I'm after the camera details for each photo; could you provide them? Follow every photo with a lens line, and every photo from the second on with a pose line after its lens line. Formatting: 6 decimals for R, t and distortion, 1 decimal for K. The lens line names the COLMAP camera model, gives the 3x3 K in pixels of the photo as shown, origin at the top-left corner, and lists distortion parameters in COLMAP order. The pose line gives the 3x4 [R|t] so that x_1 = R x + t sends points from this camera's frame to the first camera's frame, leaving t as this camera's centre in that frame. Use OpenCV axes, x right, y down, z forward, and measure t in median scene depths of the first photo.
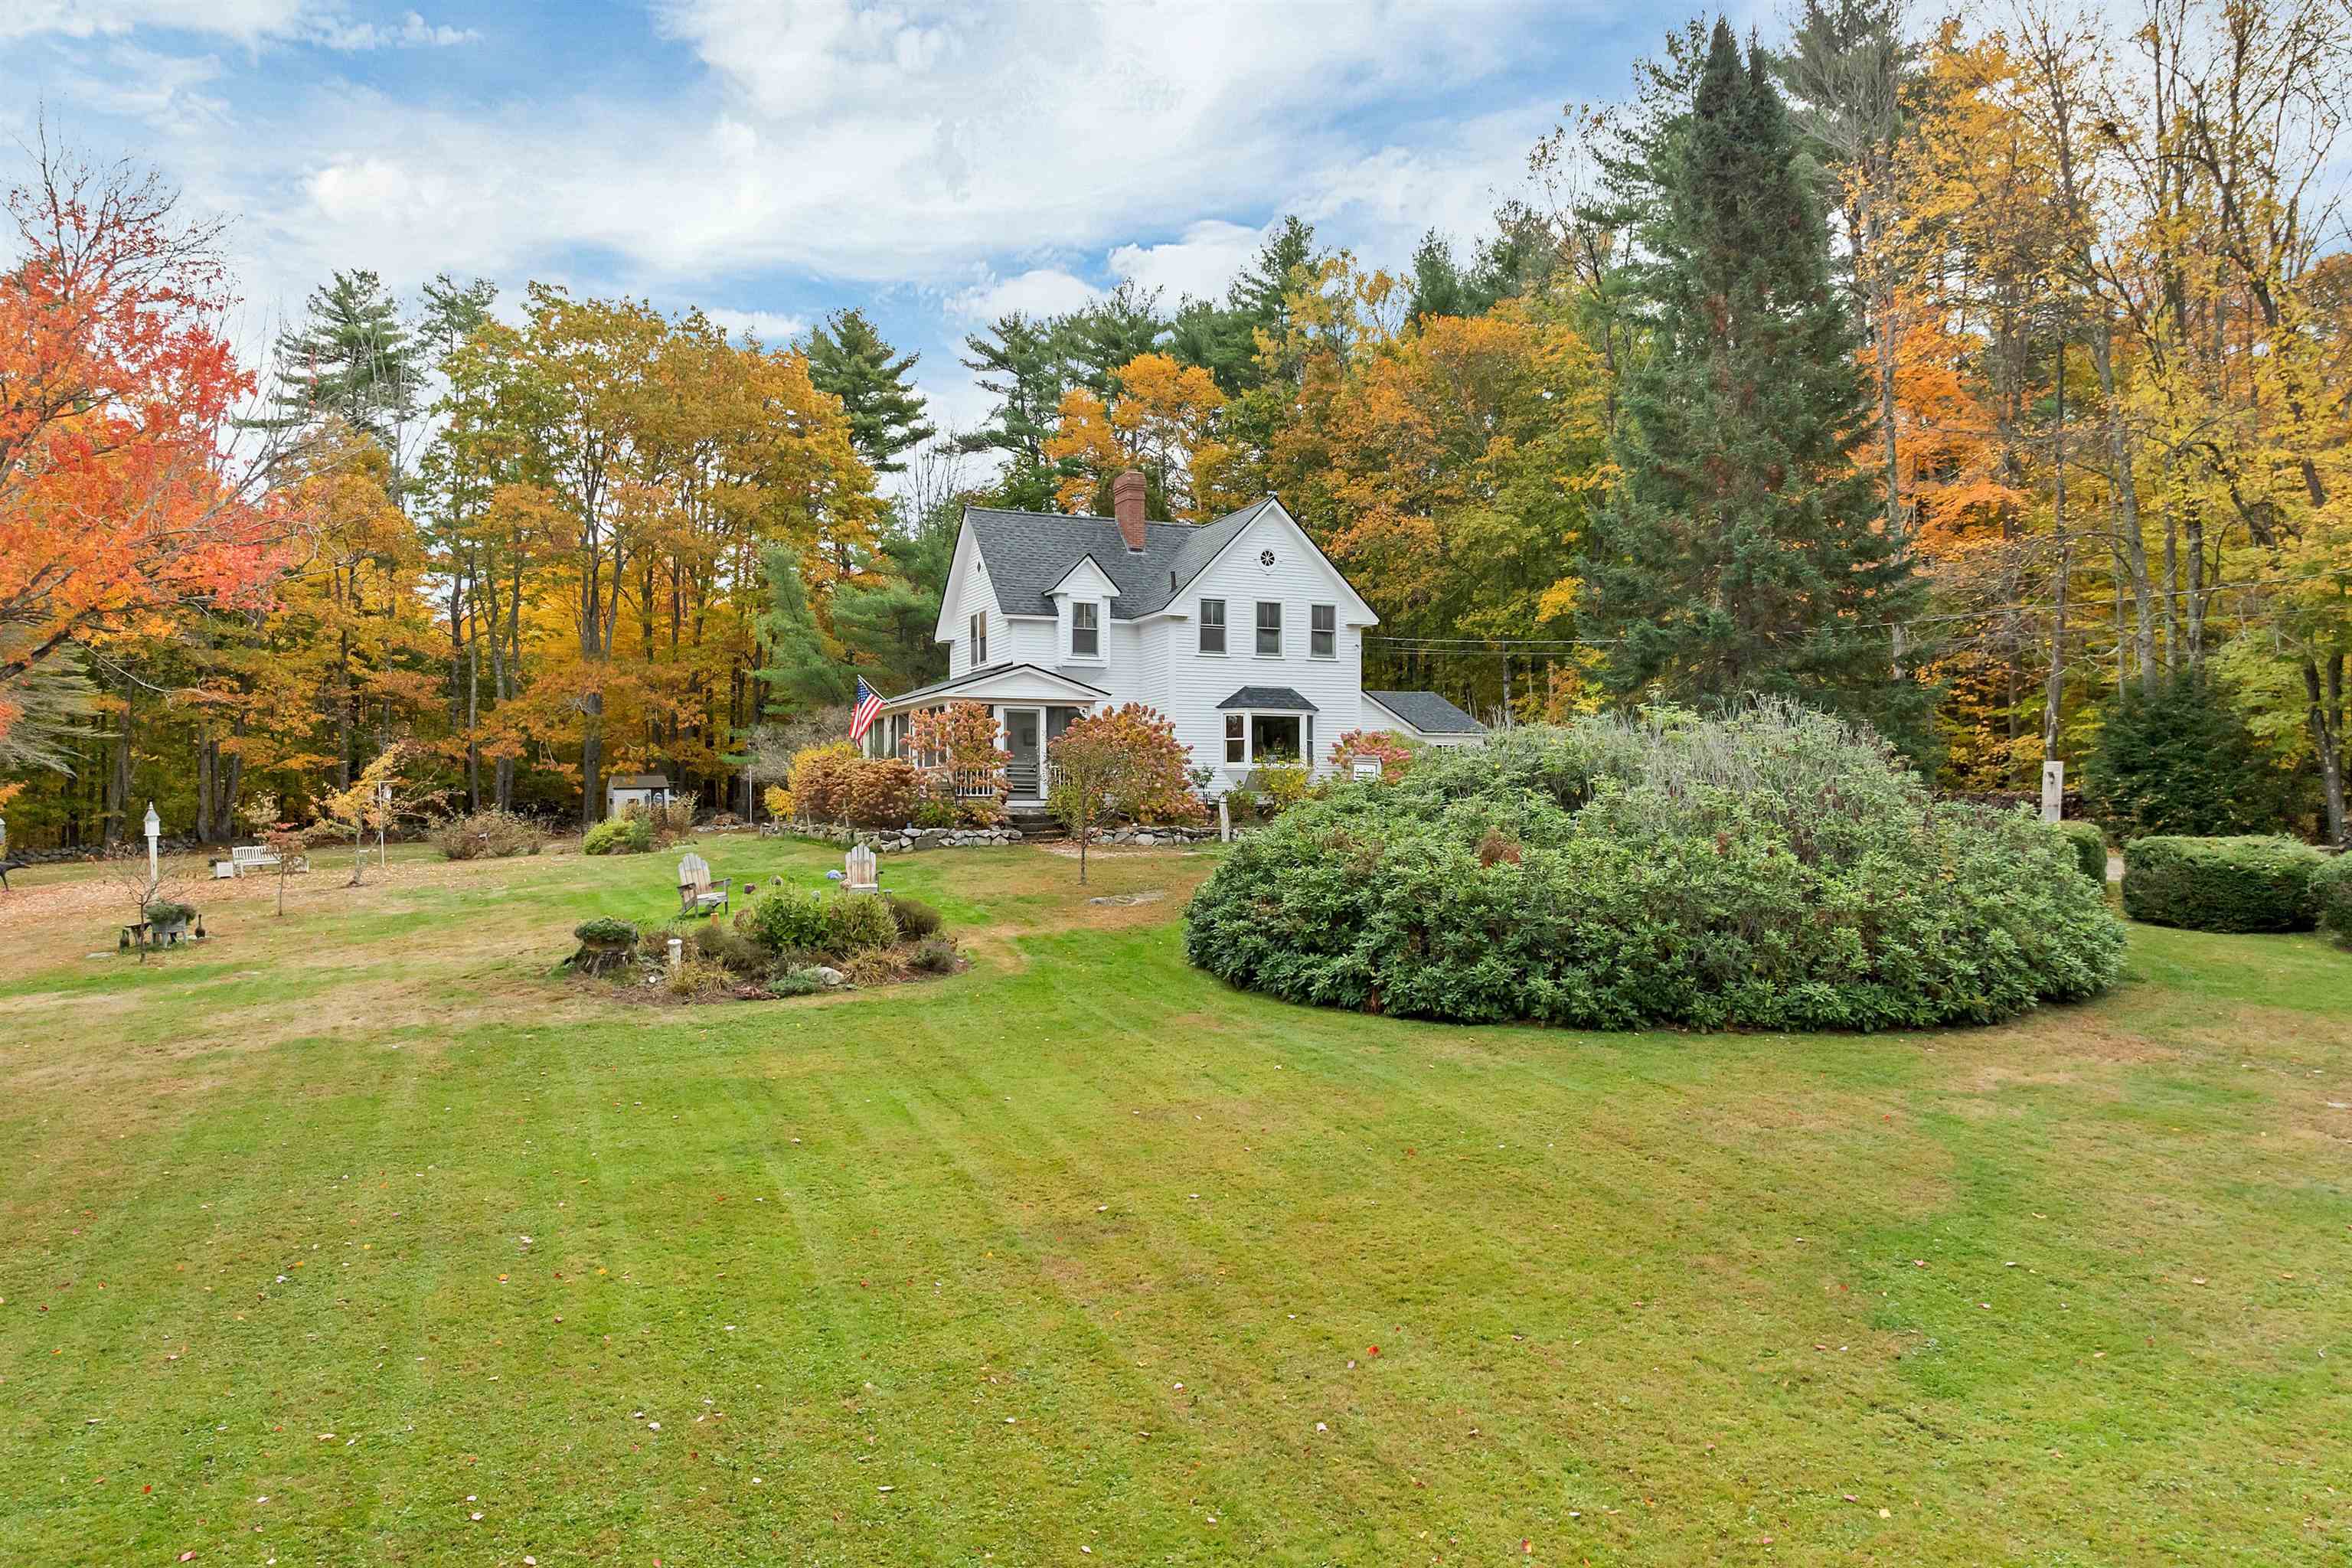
lens RADIAL K [[1685.1, 0, 1155.9], [0, 1685.1, 788.1], [0, 0, 1]] dist [-0.041128, 0.007418]
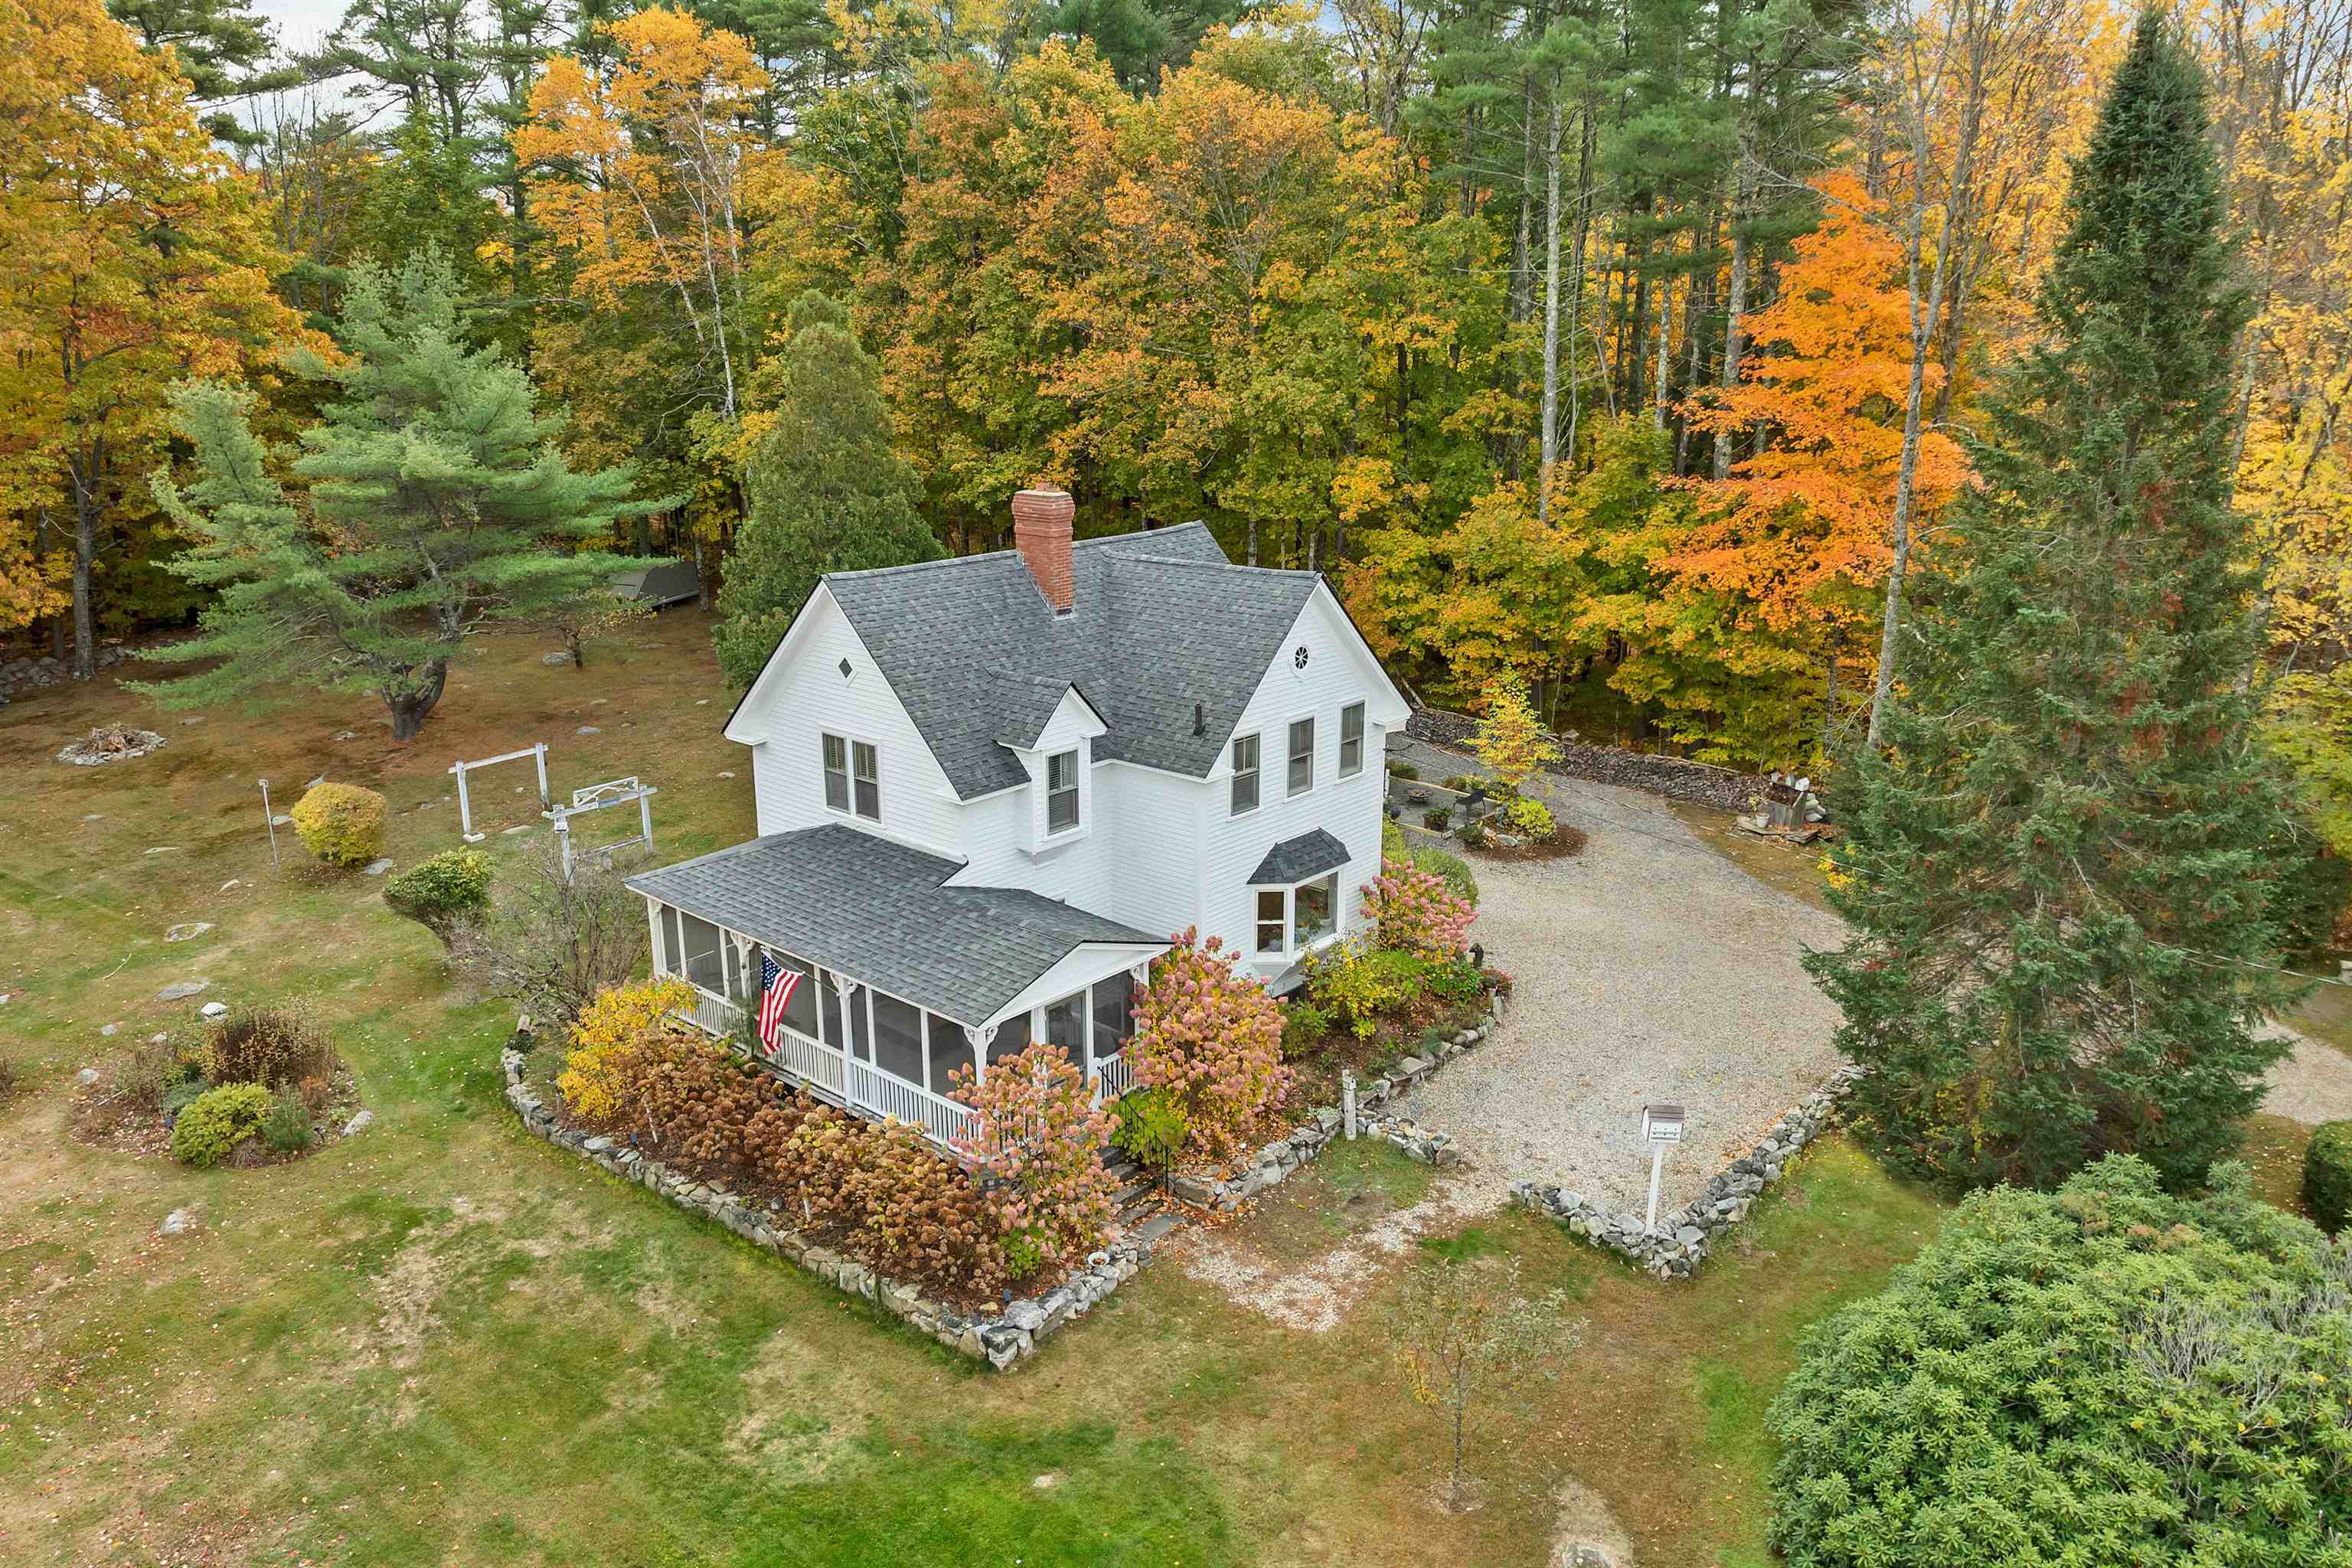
lens RADIAL K [[1685.1, 0, 1180.6], [0, 1685.1, 768.8], [0, 0, 1]] dist [-0.041128, 0.007418]
pose [[0.899074, -0.116840, 0.421918, -0.274605], [-0.005547, 0.960612, 0.277839, -0.283053], [-0.437762, -0.252138, 0.863013, 0.408822]]
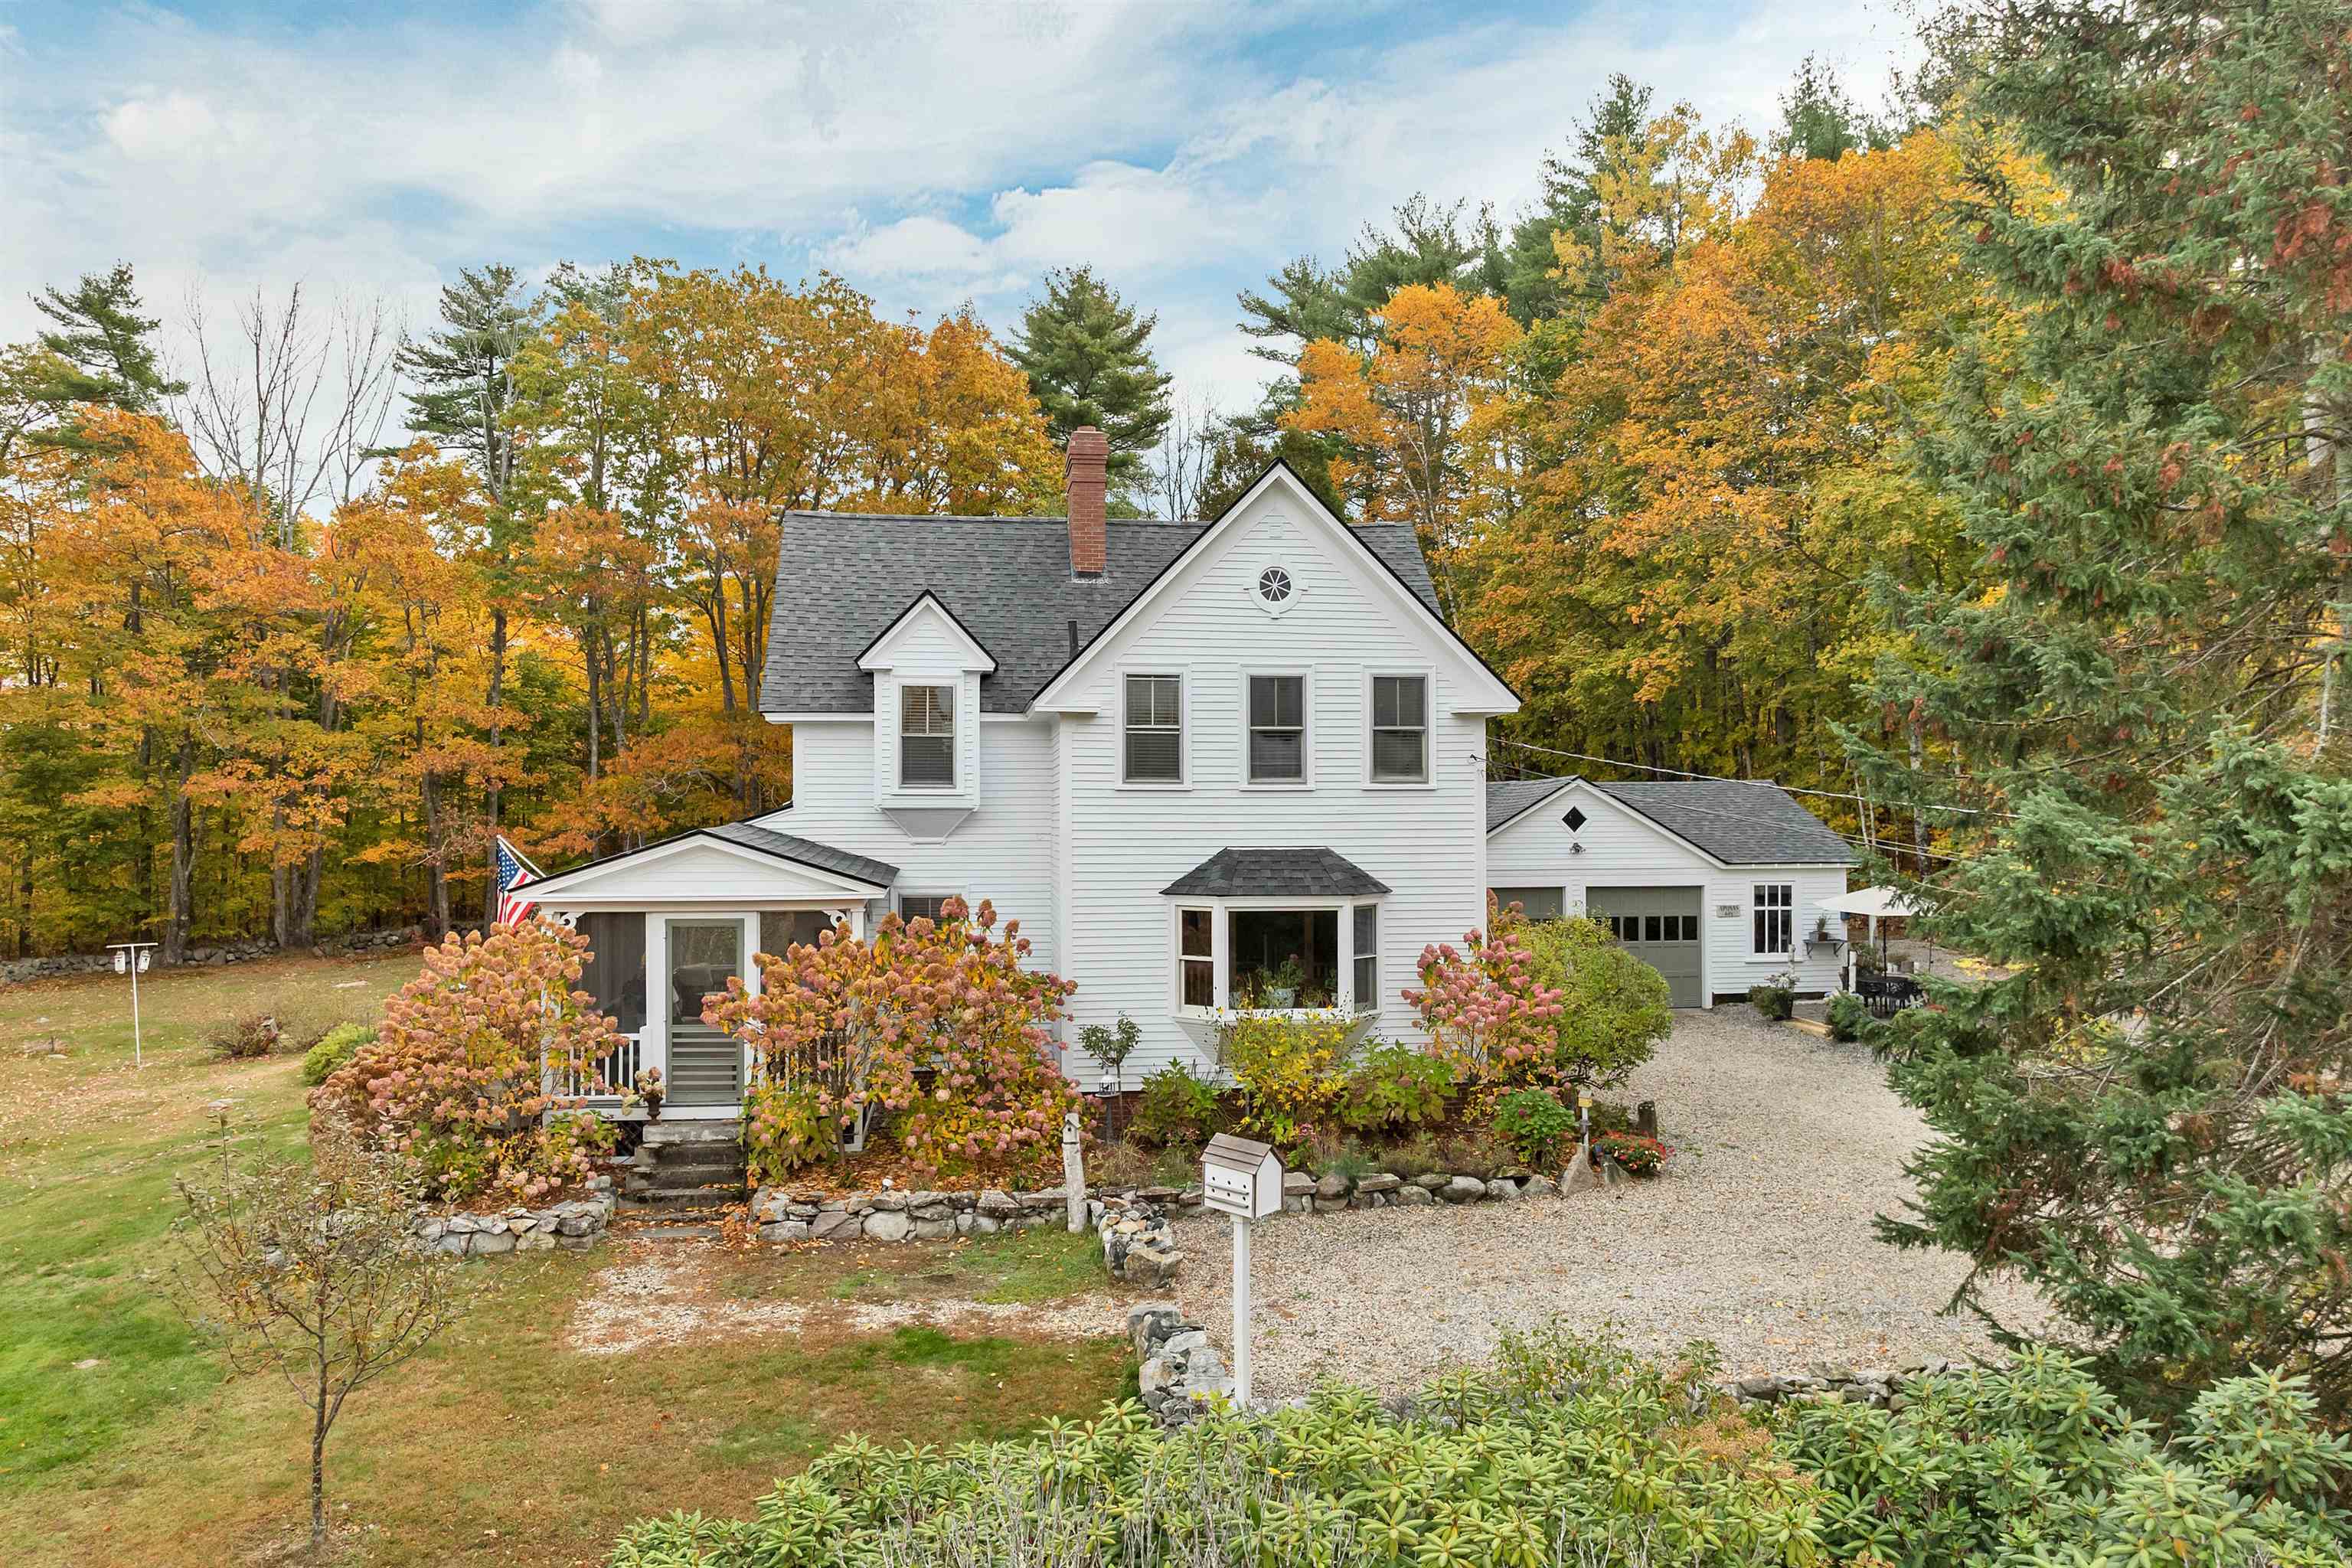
lens RADIAL K [[1685.1, 0, 1167.7], [0, 1685.1, 785.7], [0, 0, 1]] dist [-0.041128, 0.007418]
pose [[0.961970, -0.007678, -0.273046, 0.169151], [0.007388, 0.999971, -0.002088, -0.076828], [0.273054, -0.000009, 0.961999, 0.514901]]
